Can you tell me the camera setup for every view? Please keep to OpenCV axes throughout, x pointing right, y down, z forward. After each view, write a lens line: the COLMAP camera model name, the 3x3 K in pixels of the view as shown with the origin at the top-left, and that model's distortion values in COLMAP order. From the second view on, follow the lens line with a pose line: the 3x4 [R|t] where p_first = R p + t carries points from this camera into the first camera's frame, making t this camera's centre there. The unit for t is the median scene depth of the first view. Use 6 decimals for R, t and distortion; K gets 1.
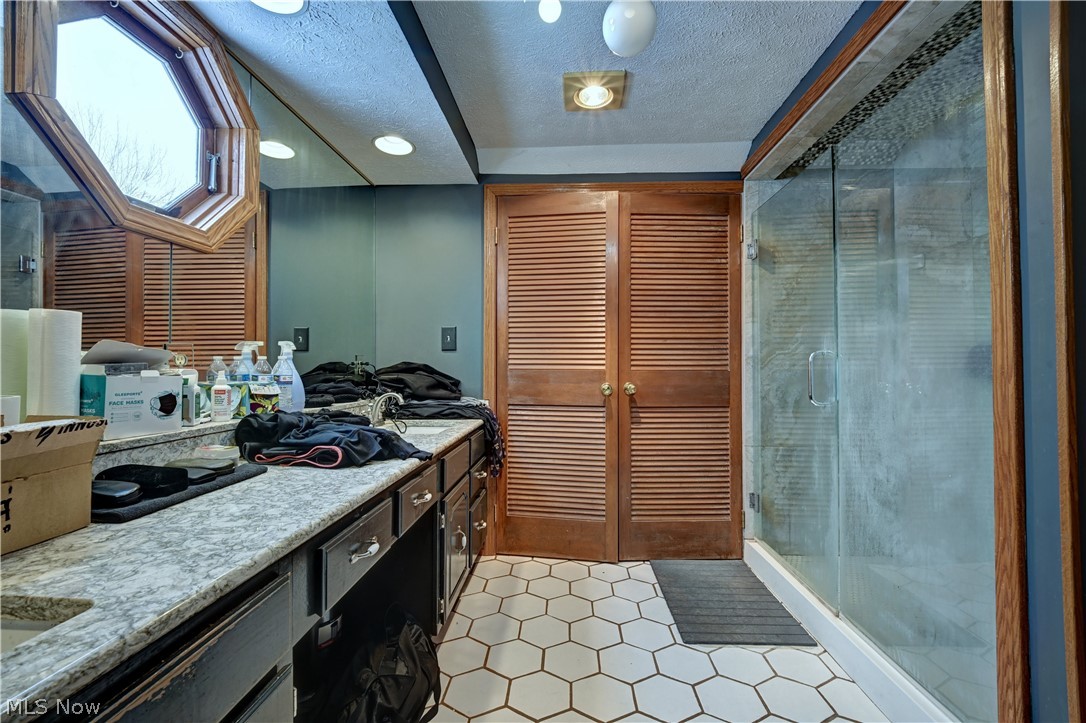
lens RADIAL K [[449.4, 0, 542.4], [0, 449.4, 358.7], [0, 0, 1]] dist [0.002682, -0.004332]
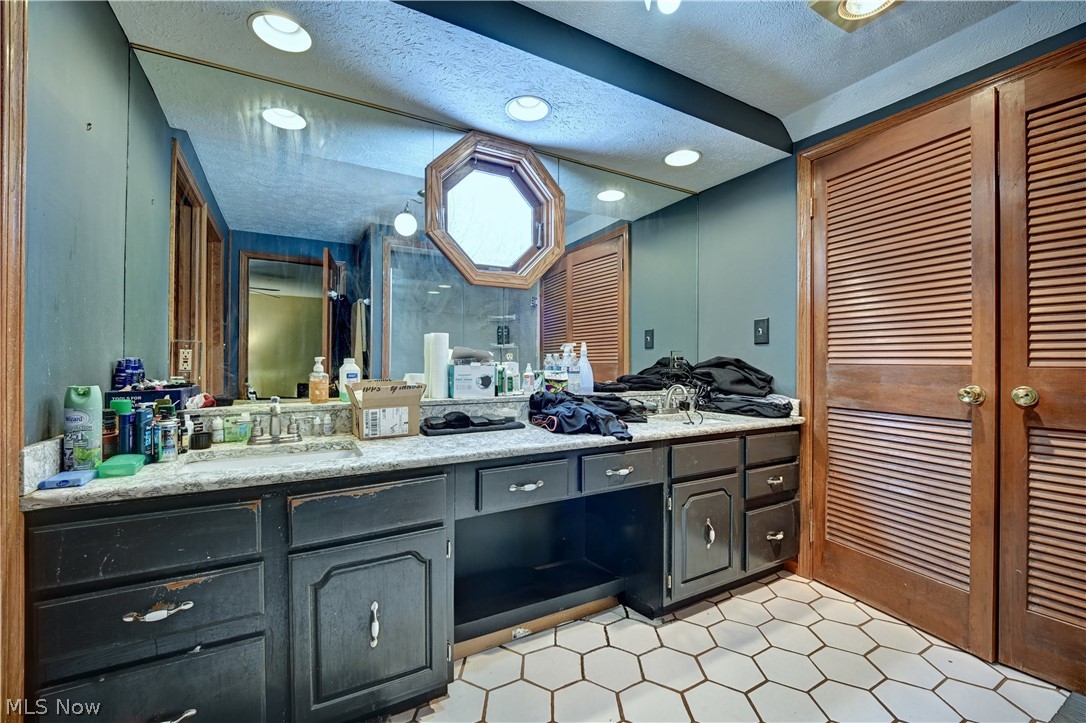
lens RADIAL K [[449.4, 0, 548.2], [0, 449.4, 360.5], [0, 0, 1]] dist [0.002682, -0.004332]
pose [[0.540235, -0.002067, -0.841512, 0.361100], [0.012702, 0.999903, 0.005698, 0.005327], [0.841419, -0.013767, 0.540209, 0.119317]]
